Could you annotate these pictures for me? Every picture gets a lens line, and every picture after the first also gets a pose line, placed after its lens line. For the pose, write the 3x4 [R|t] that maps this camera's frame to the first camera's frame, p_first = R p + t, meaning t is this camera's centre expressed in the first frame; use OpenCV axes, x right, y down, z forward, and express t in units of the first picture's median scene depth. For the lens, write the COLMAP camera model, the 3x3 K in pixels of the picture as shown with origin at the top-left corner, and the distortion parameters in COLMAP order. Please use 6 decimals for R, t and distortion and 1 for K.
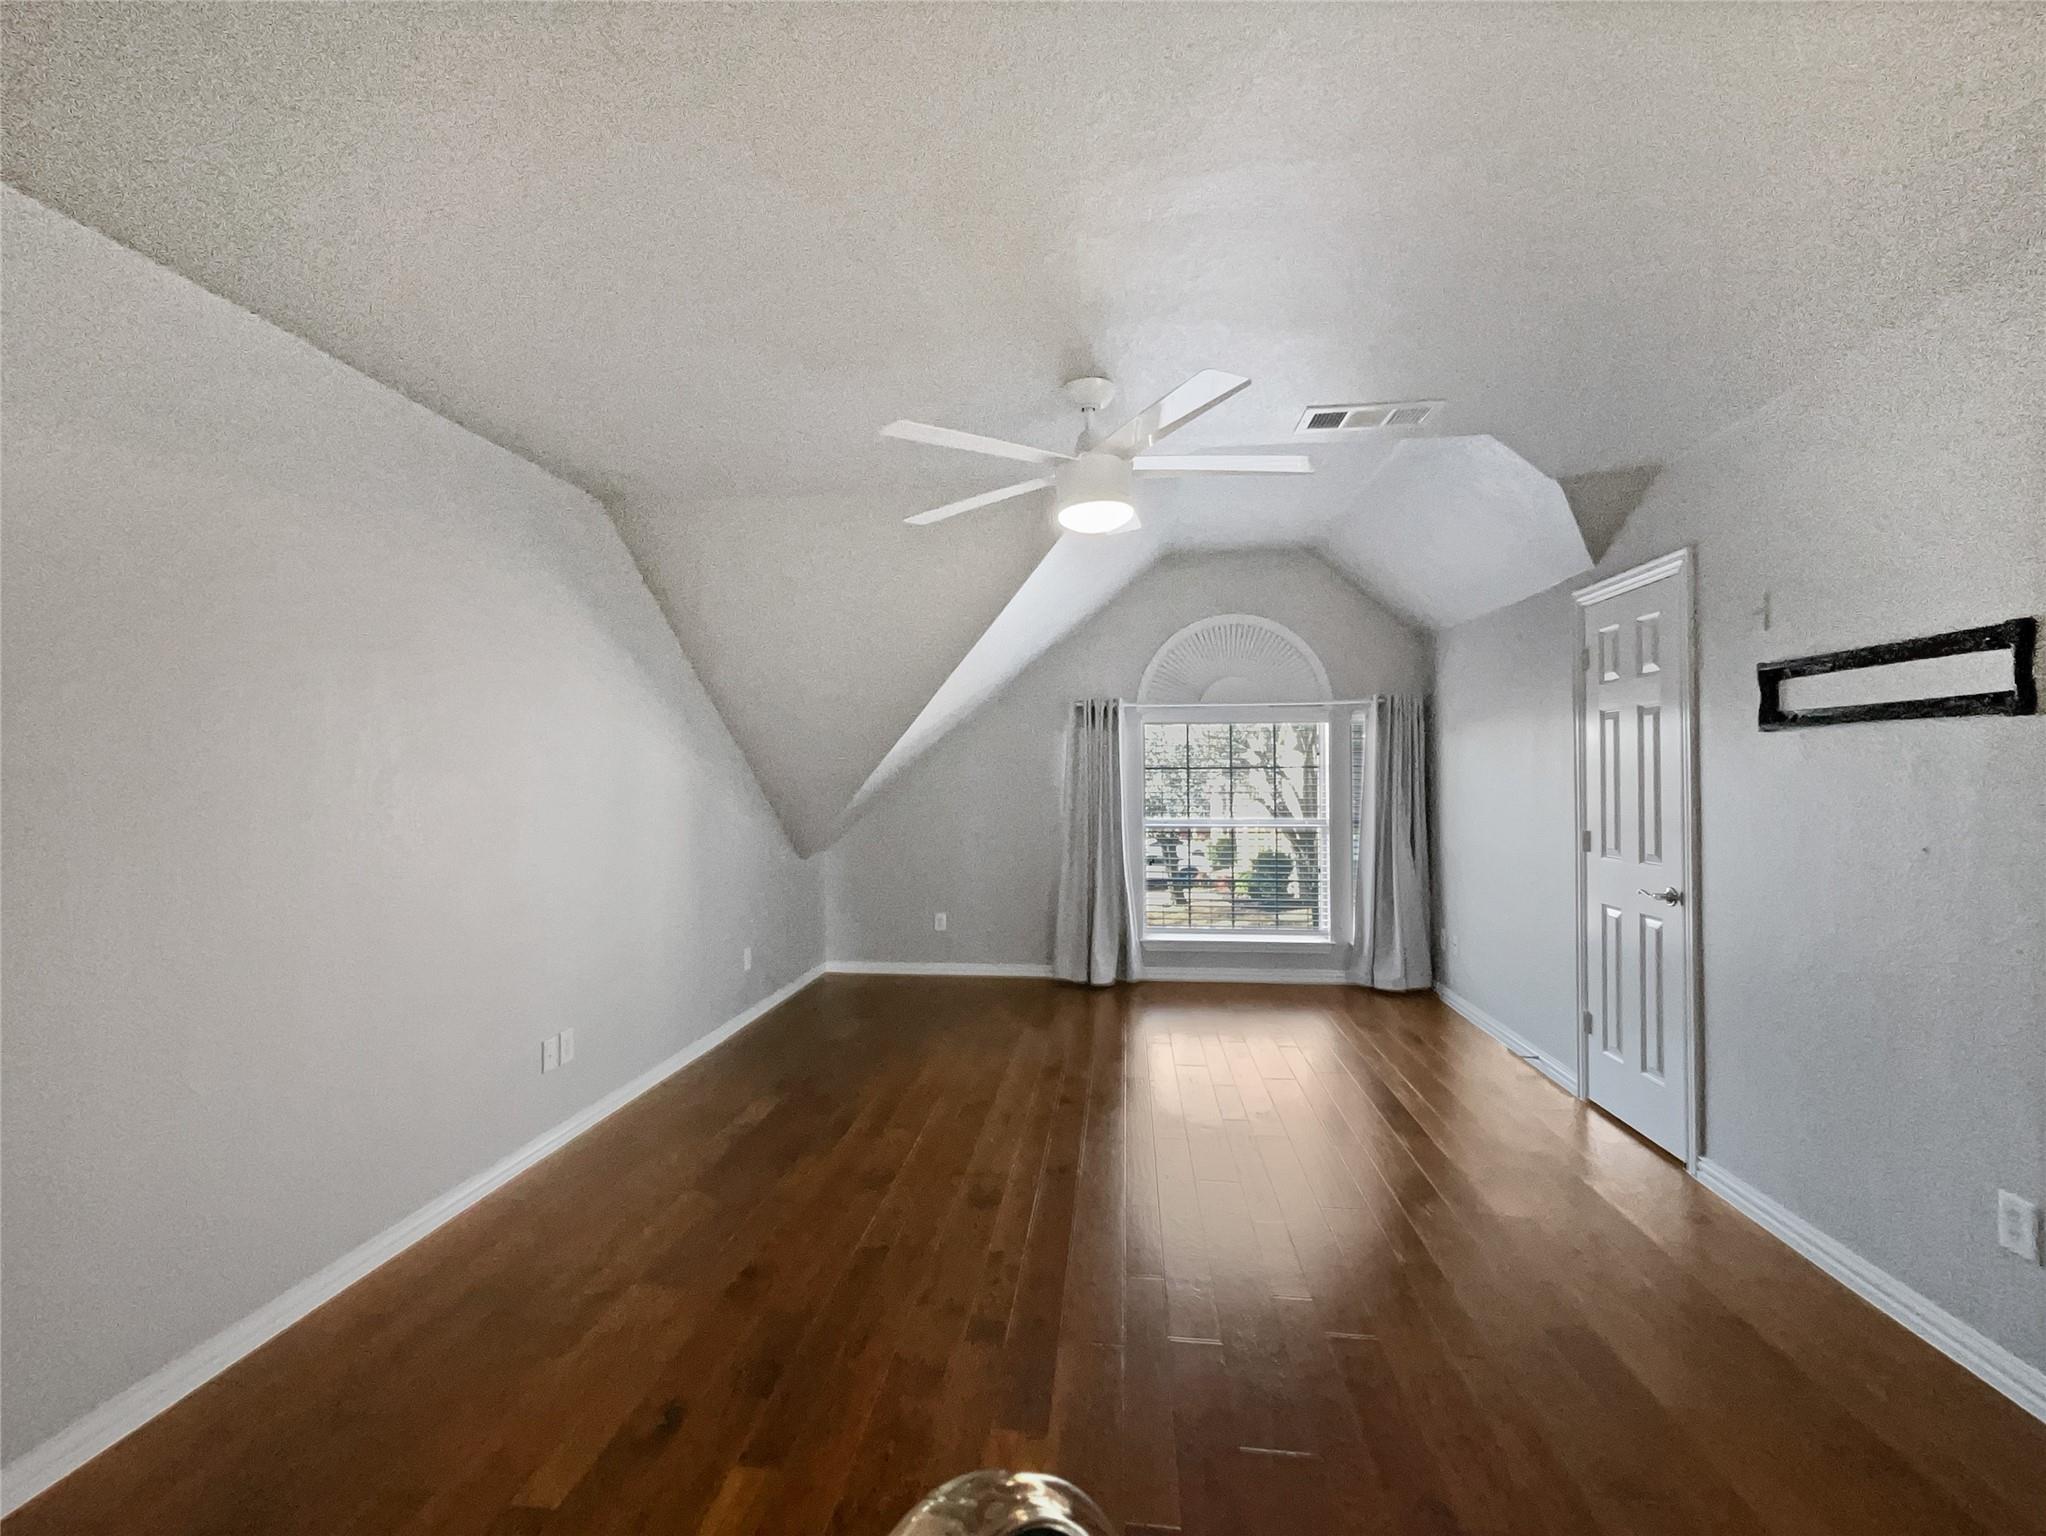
lens RADIAL K [[885.6, 0, 1023.0], [0, 885.6, 768.0], [0, 0, 1]] dist [0.000760, 0.000131]
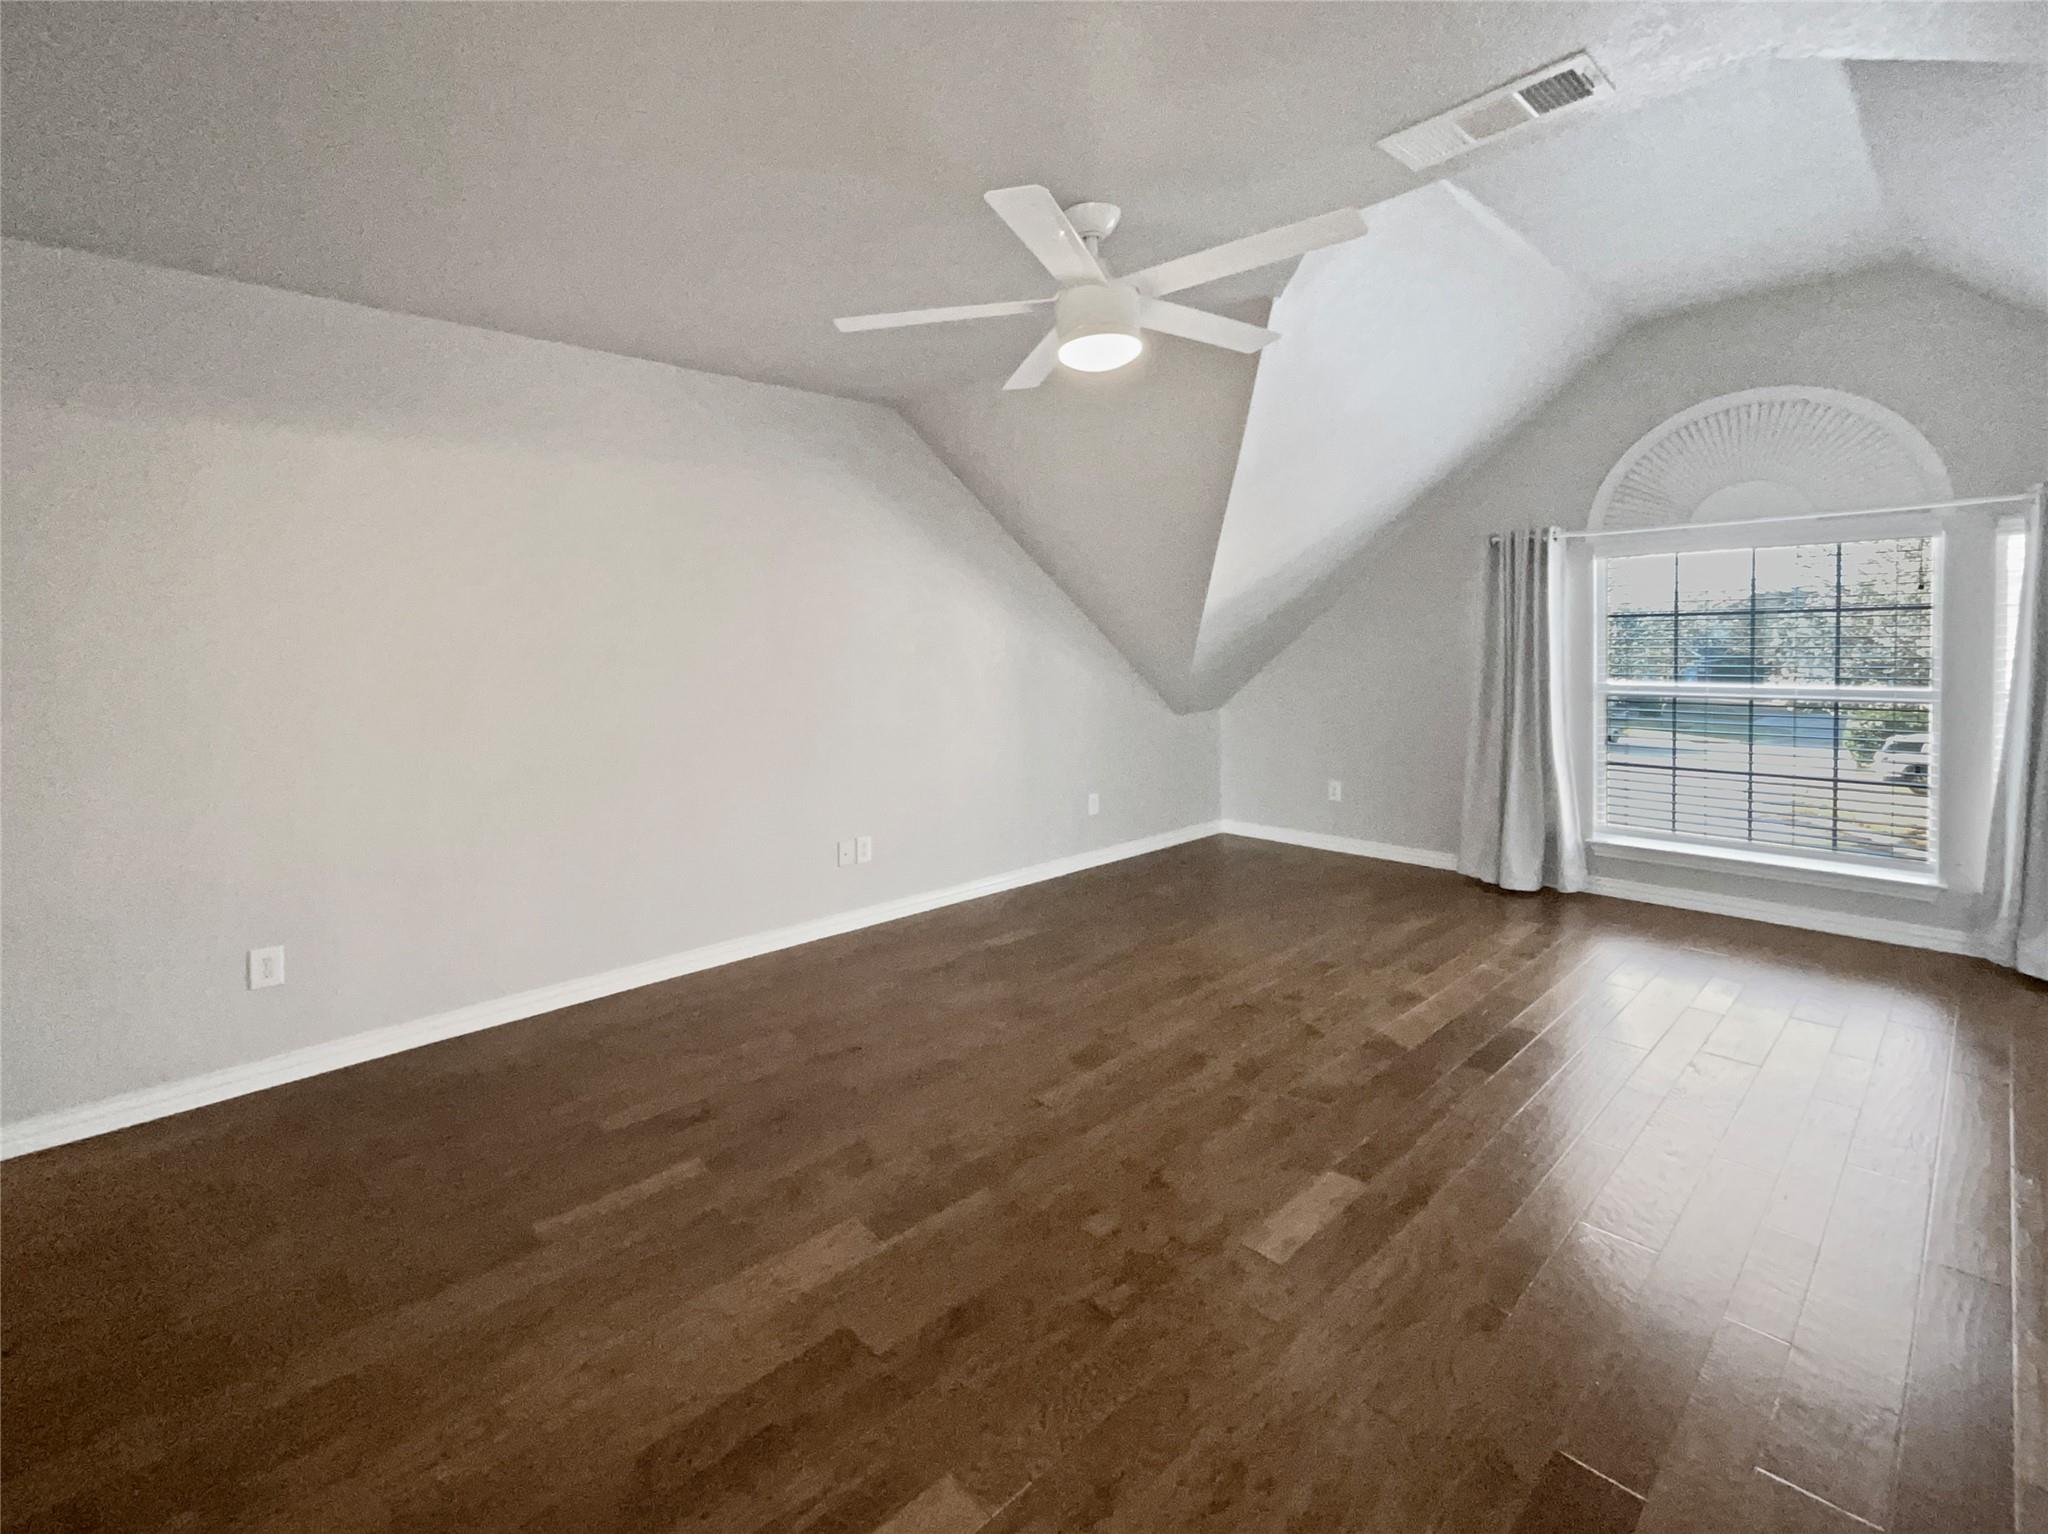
lens RADIAL K [[906.8, 0, 1023.4], [0, 906.8, 642.2], [0, 0, 1]] dist [-0.002076, -0.000134]
pose [[0.753994, -0.009339, -0.656815, 0.288754], [0.021302, 0.999721, 0.010239, 0.004854], [0.656536, -0.021712, 0.753982, 0.098671]]
